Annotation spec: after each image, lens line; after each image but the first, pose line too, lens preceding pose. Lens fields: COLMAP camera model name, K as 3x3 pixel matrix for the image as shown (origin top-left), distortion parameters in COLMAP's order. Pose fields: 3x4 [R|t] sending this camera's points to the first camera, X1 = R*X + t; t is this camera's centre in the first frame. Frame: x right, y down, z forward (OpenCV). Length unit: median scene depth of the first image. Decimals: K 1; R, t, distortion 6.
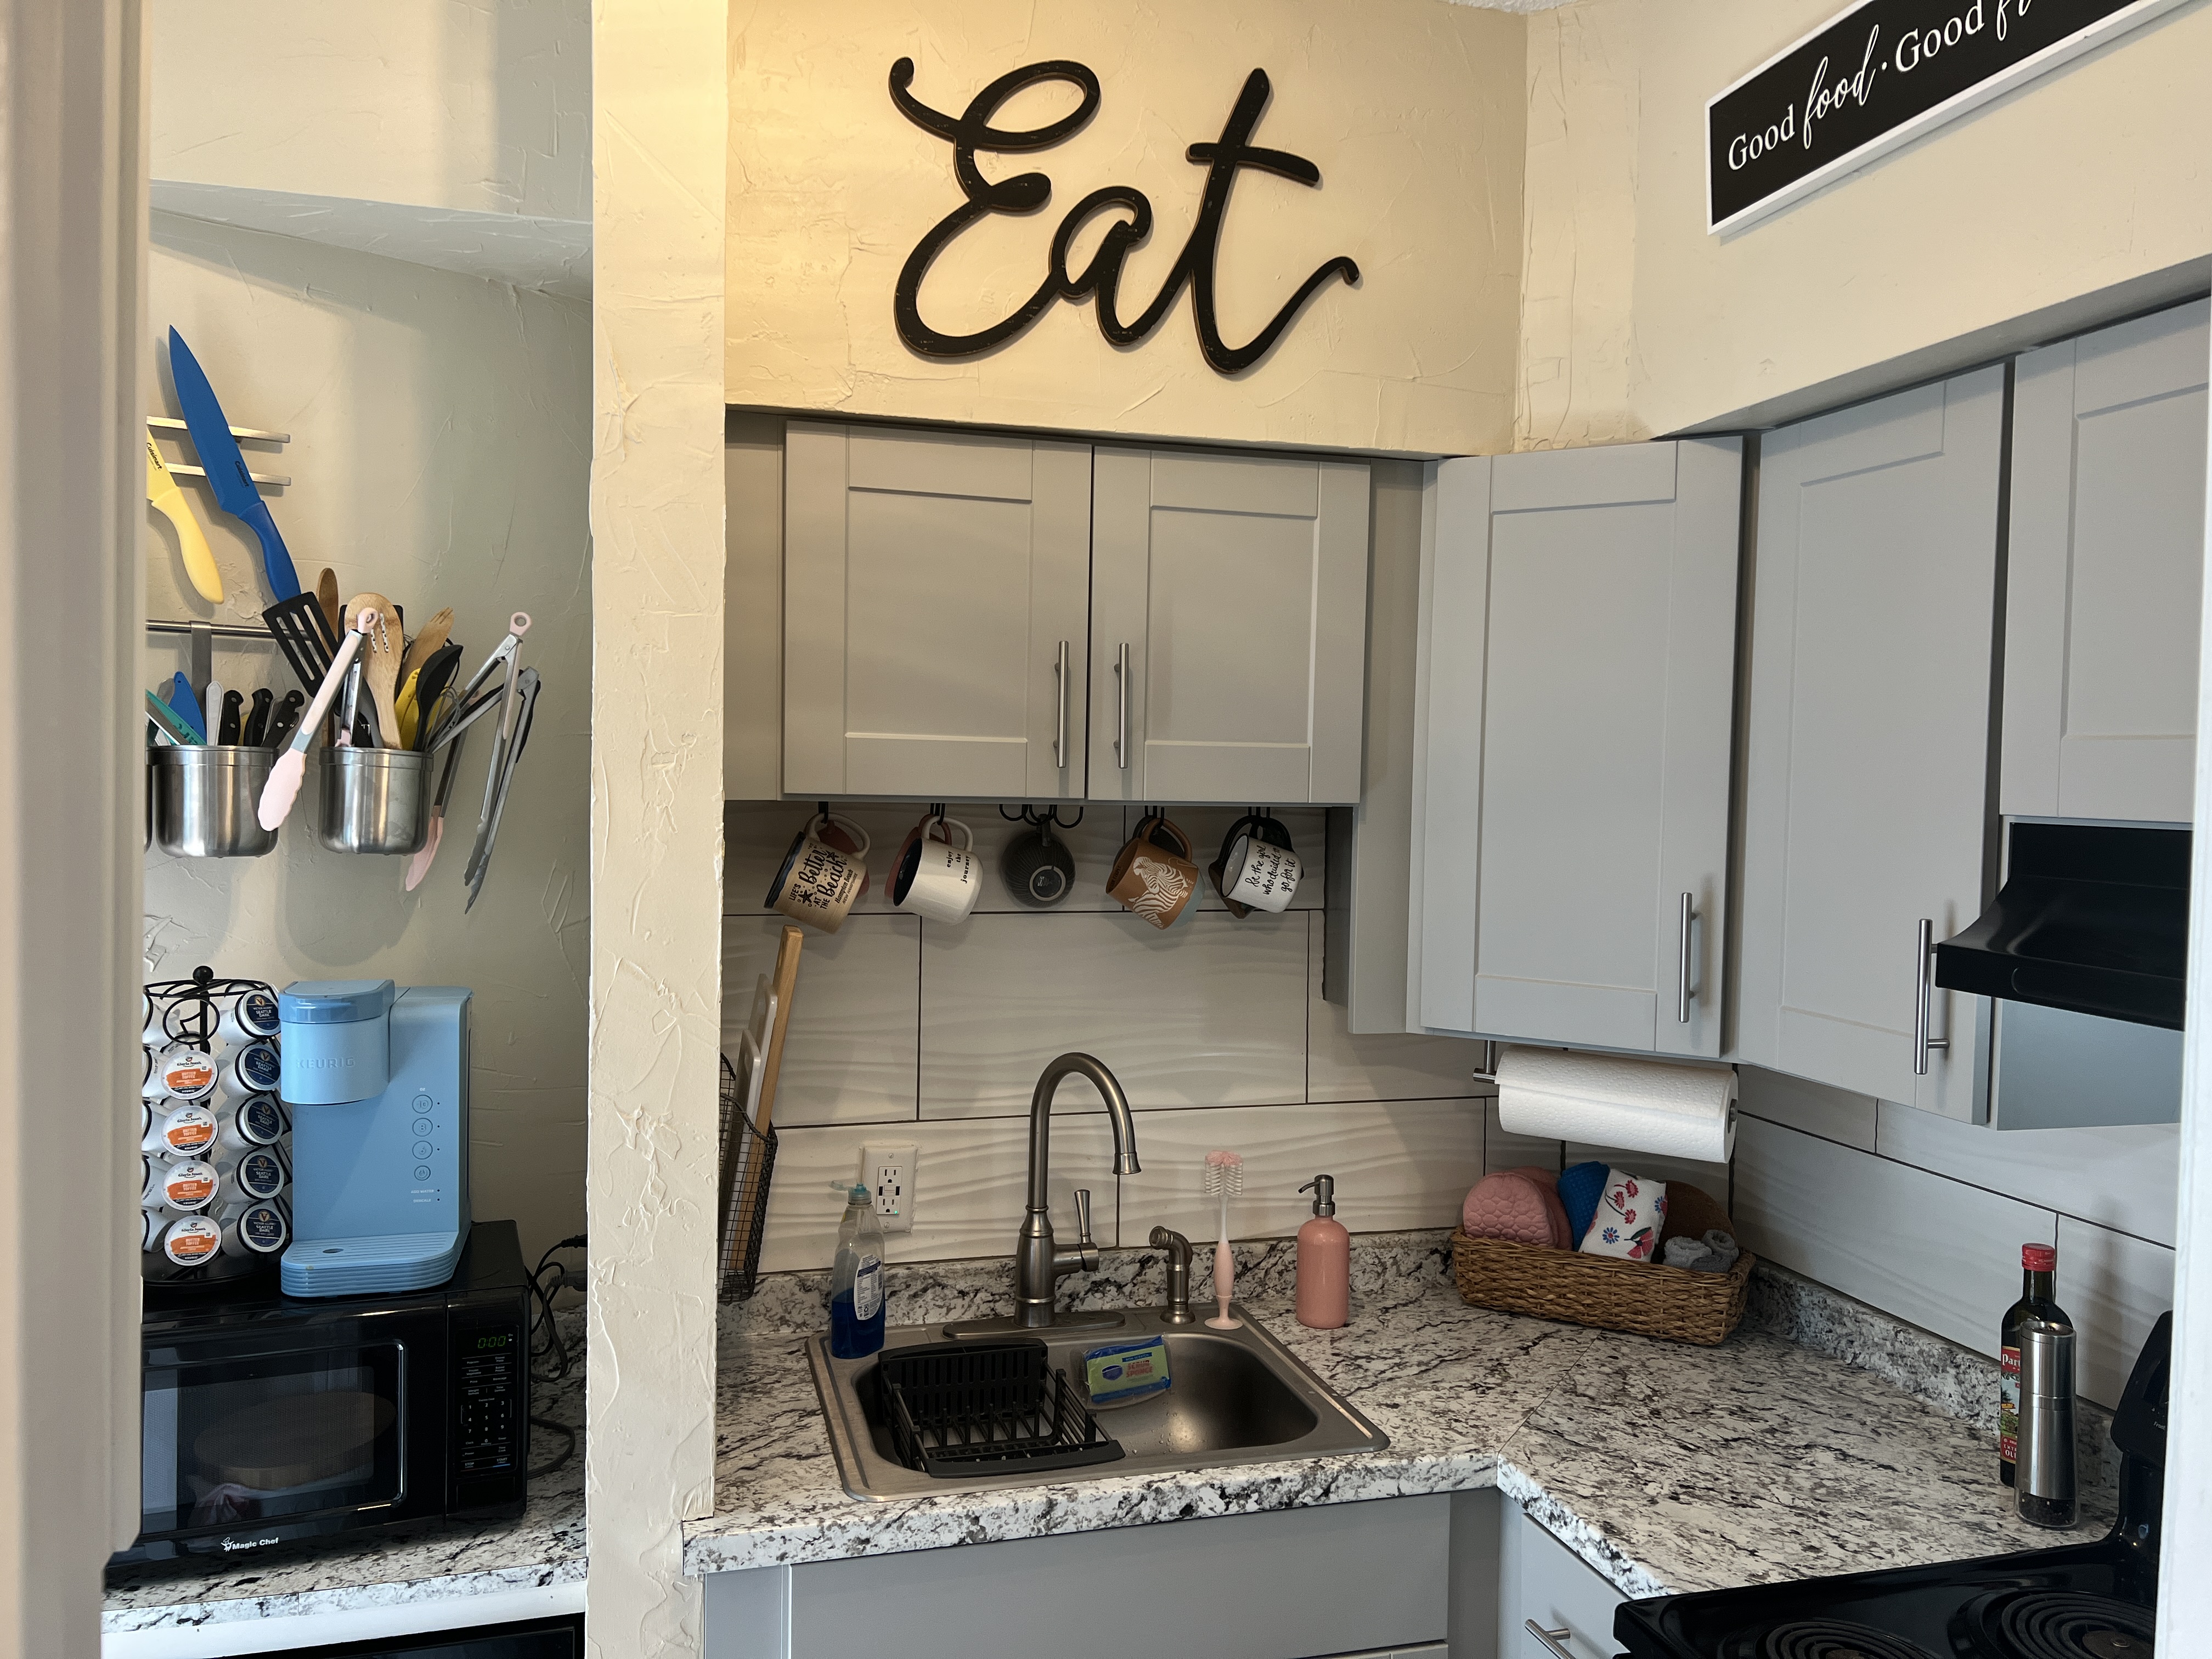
lens RADIAL K [[1626.6, 0, 1104.7], [0, 1626.6, 820.6], [0, 0, 1]] dist [0.032762, -0.037212]
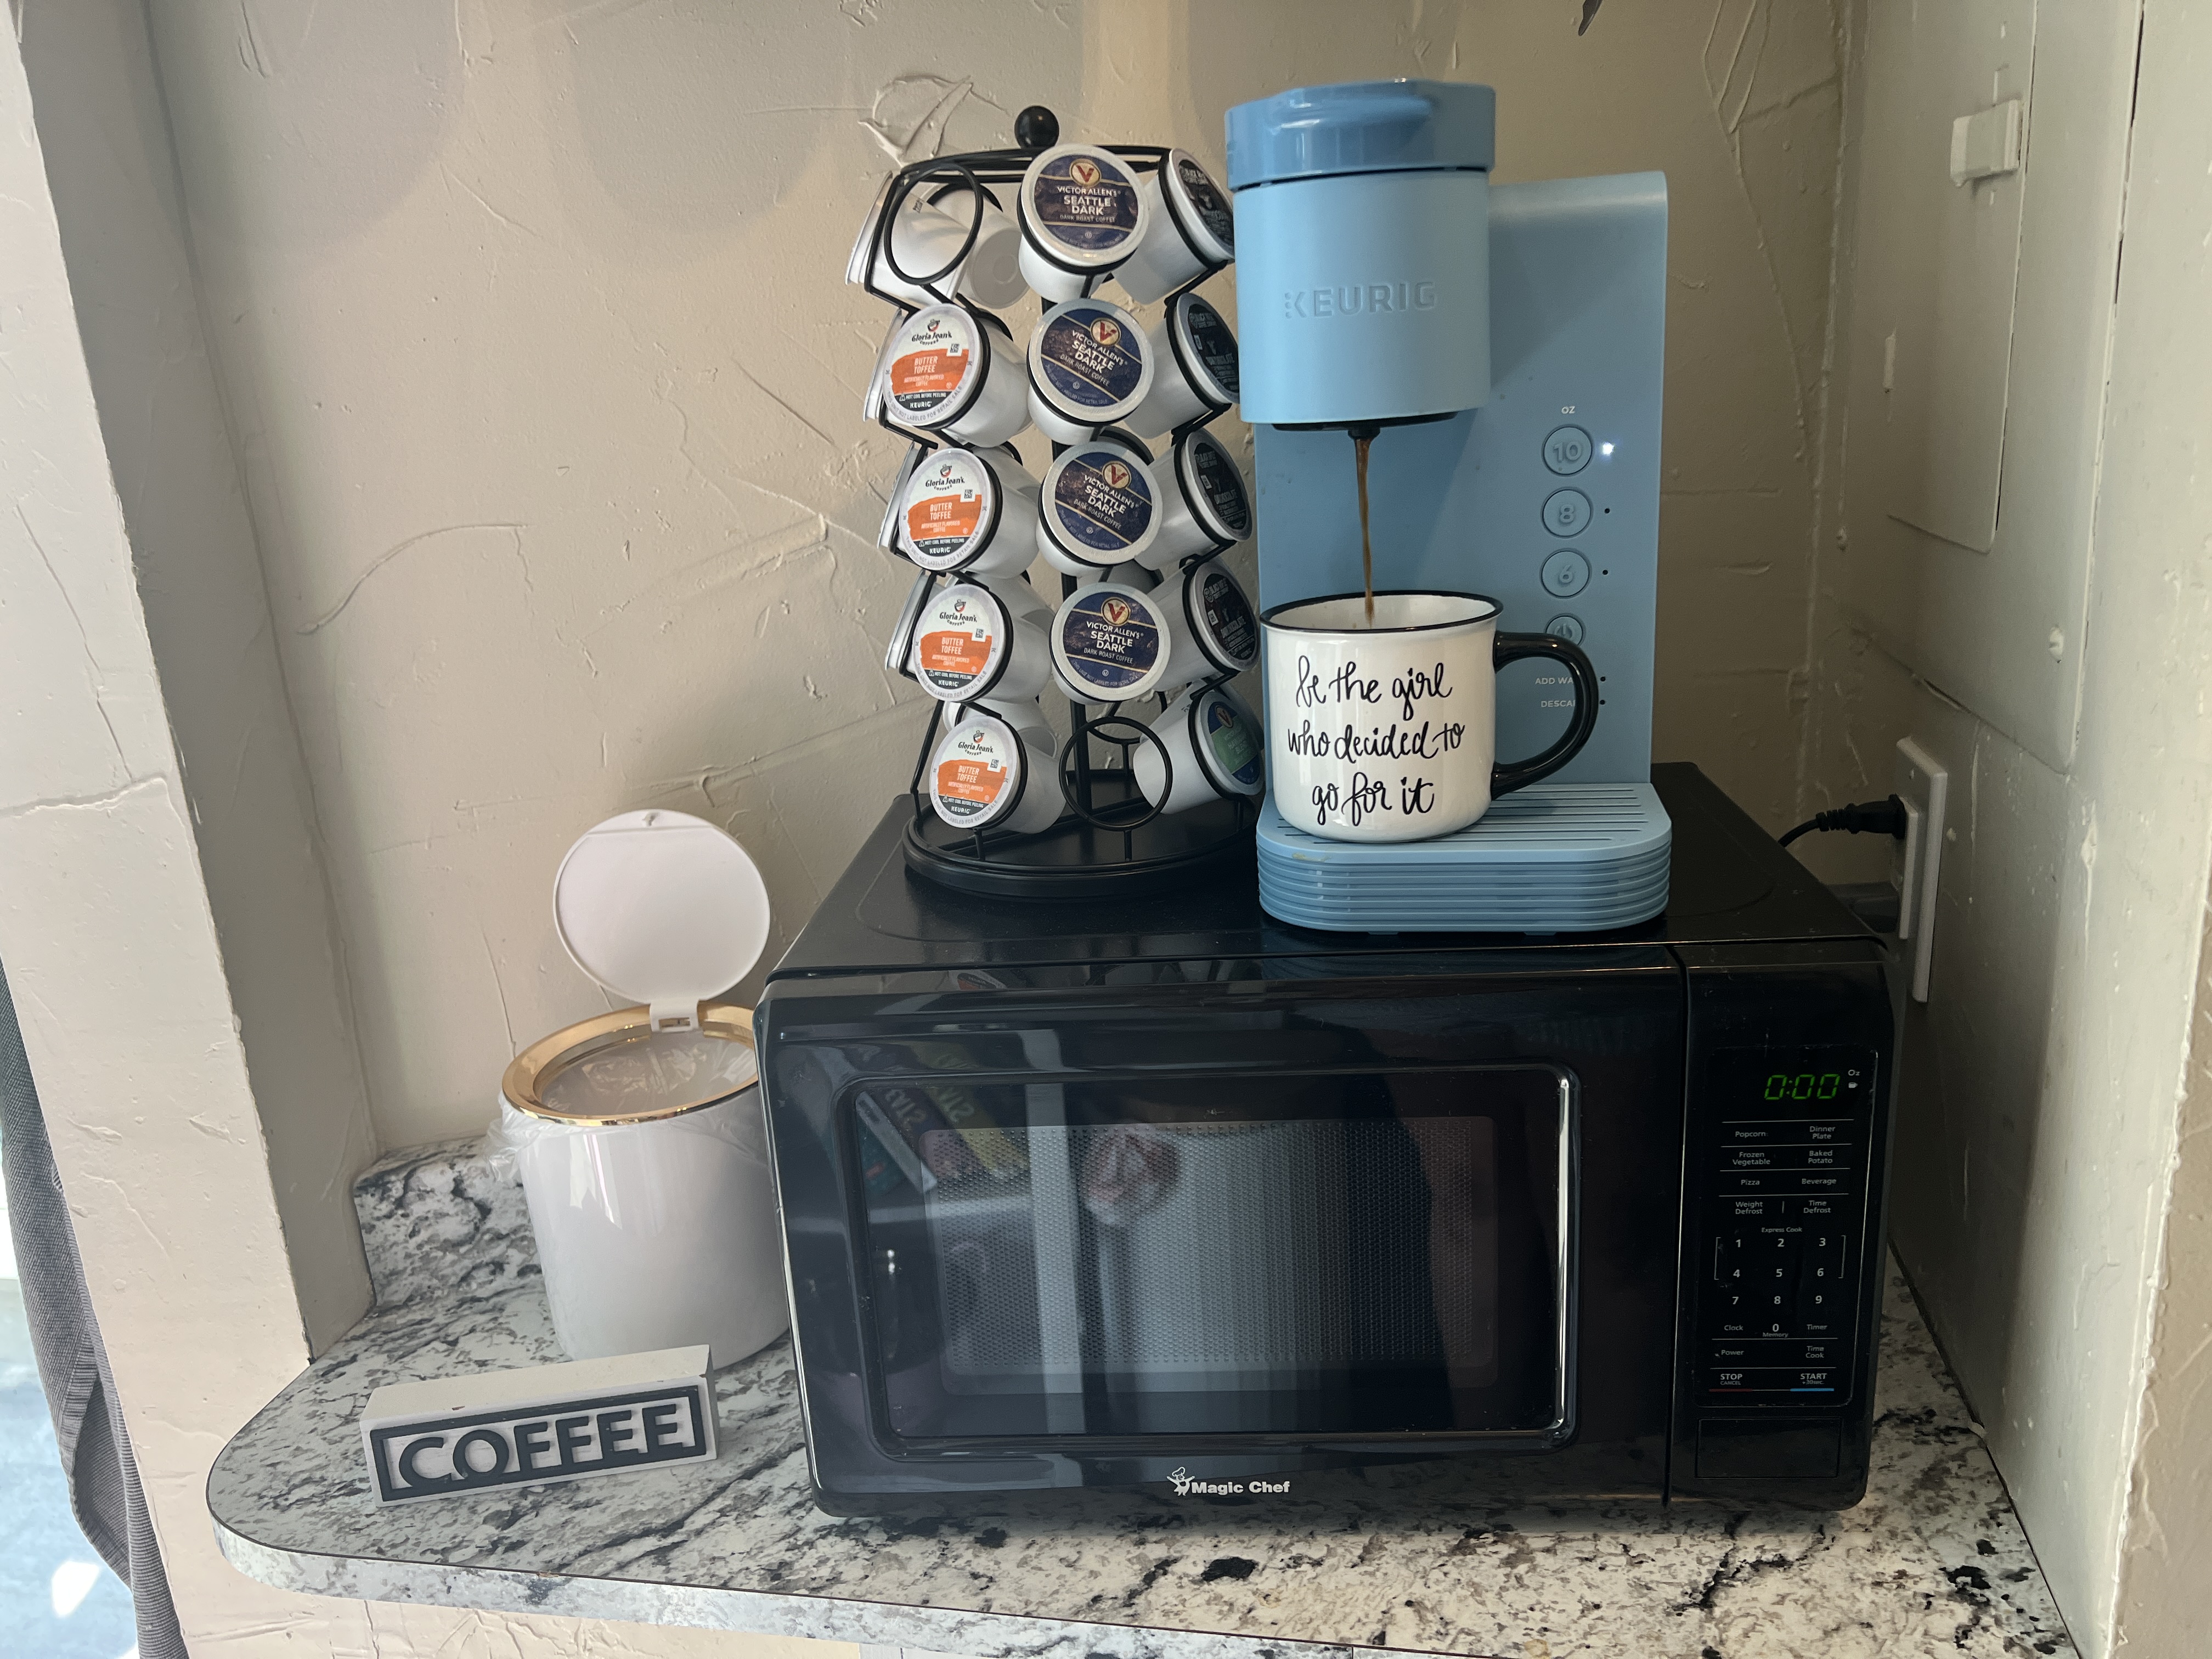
lens RADIAL K [[1626.6, 0, 1104.4], [0, 1626.6, 822.7], [0, 0, 1]] dist [0.032762, -0.037212]
pose [[0.881871, 0.063260, -0.467228, -0.342878], [0.063399, 0.966049, 0.250459, 0.160923], [0.467209, -0.250494, 0.847920, 0.631993]]
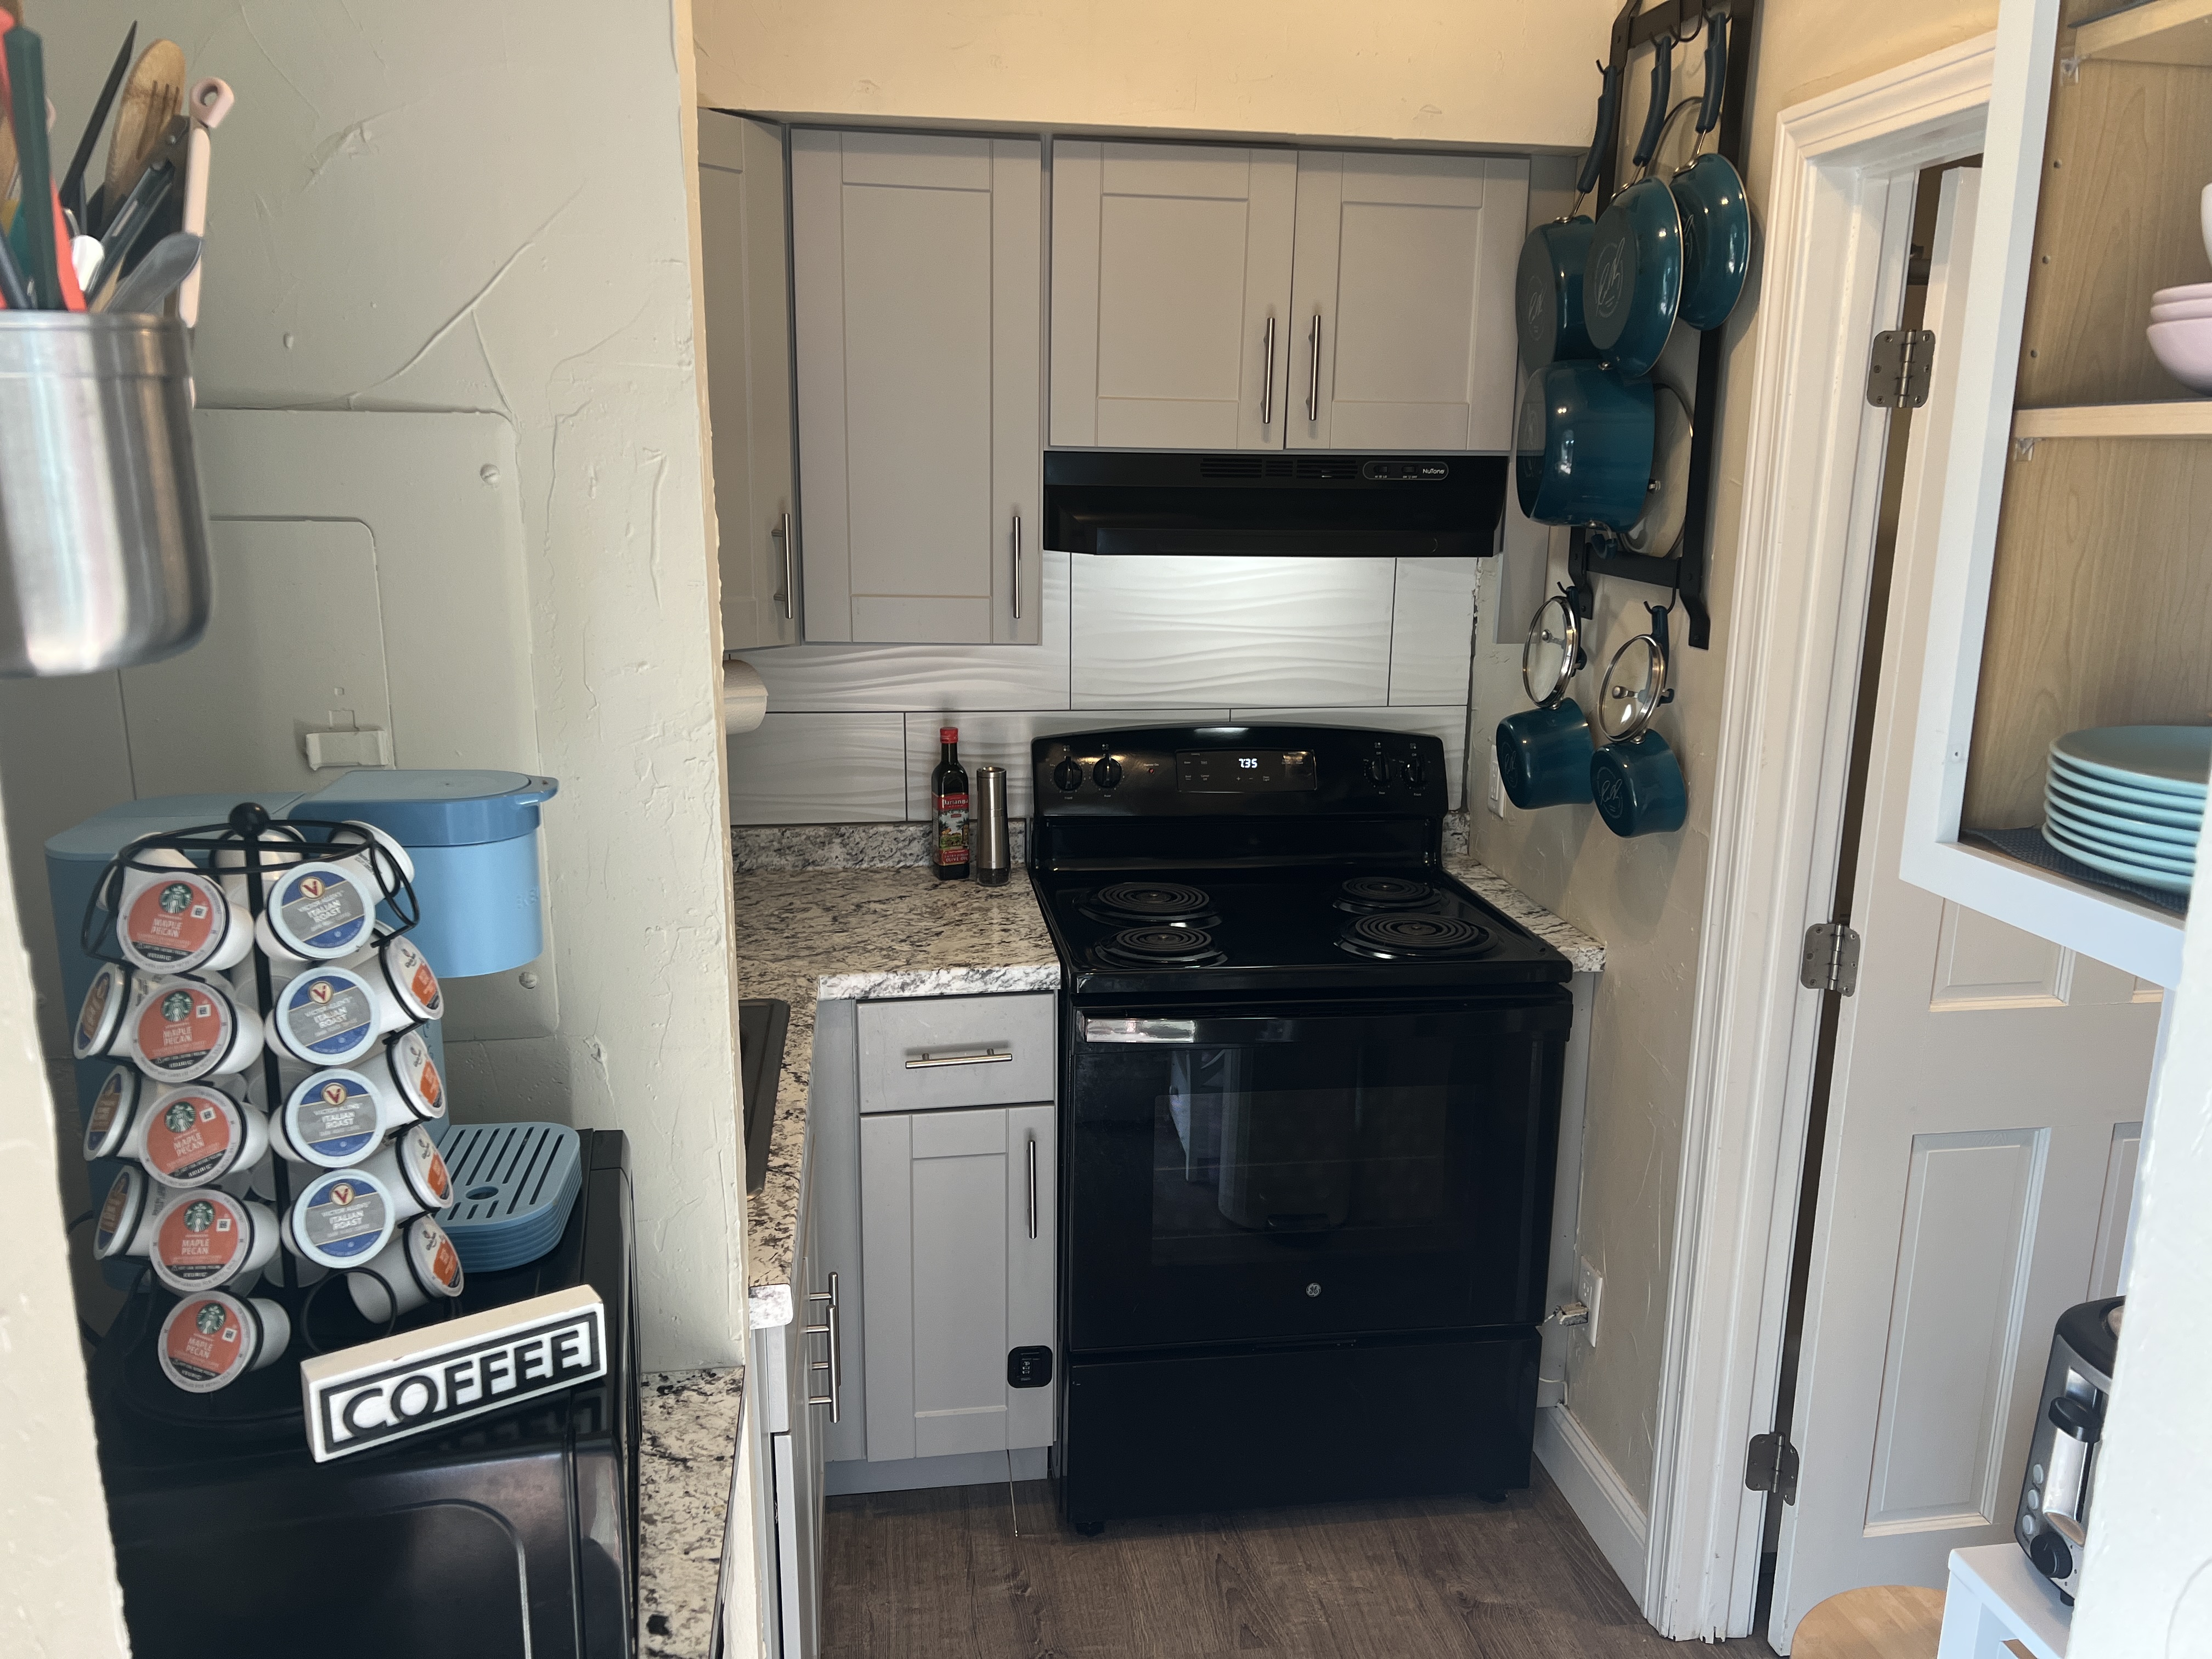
lens RADIAL K [[1626.6, 0, 1107.2], [0, 1626.6, 833.8], [0, 0, 1]] dist [0.032762, -0.037212]
pose [[0.143291, -0.247292, 0.958287, -1.005895], [0.018206, 0.968774, 0.247275, -0.027863], [-0.989513, -0.017985, 0.143319, 0.670376]]
